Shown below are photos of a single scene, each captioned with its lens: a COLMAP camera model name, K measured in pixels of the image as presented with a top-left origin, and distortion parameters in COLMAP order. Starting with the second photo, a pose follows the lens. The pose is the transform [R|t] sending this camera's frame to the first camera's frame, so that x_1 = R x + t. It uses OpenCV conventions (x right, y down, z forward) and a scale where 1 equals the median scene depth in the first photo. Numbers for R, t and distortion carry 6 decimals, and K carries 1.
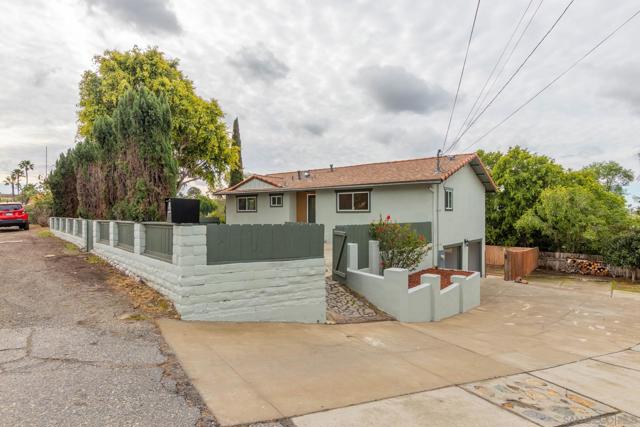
lens RADIAL K [[397.9, 0, 320.0], [0, 397.9, 213.5], [0, 0, 1]] dist [0.064912, -0.001095]
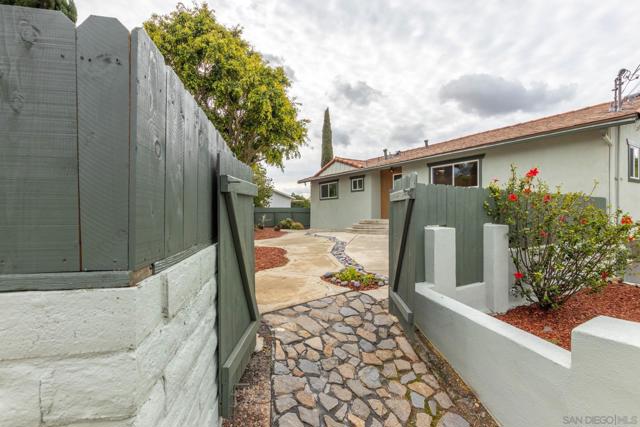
lens RADIAL K [[174.7, 0, 378.5], [0, 174.7, 227.1], [0, 0, 1]] dist [0.000184, 0.000013]
pose [[0.932905, -0.000537, -0.360121, 0.084300], [-0.000560, 0.999996, -0.002942, 0.074780], [0.360121, 0.002946, 0.932901, 0.791391]]
